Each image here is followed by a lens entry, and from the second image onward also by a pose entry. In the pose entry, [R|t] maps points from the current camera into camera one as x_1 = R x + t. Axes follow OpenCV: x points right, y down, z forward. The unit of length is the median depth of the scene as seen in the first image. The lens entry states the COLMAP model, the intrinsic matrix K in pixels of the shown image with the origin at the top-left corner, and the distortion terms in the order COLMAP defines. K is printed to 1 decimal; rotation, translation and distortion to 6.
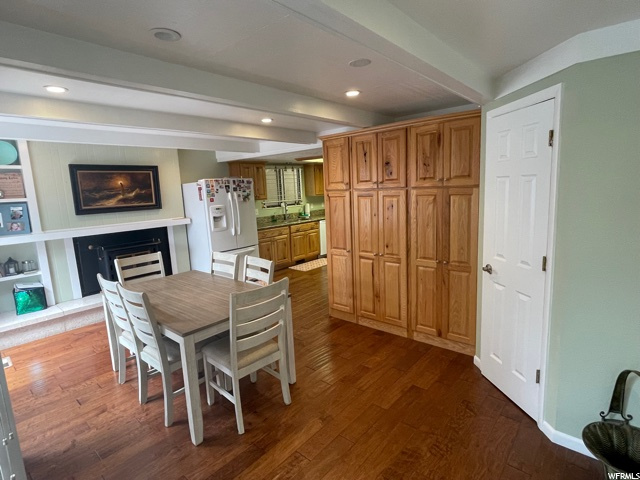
lens RADIAL K [[339.0, 0, 319.1], [0, 339.0, 236.4], [0, 0, 1]] dist [-0.001097, 0.001186]
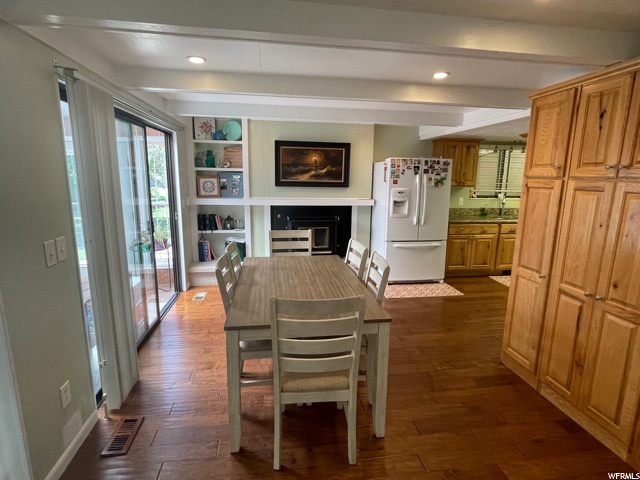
lens RADIAL K [[339.0, 0, 321.8], [0, 339.0, 238.4], [0, 0, 1]] dist [-0.001097, 0.001186]
pose [[0.763813, 0.174303, -0.621456, 0.144021], [-0.143906, 0.984598, 0.099284, -0.027809], [0.629190, 0.013597, 0.777133, 0.244291]]
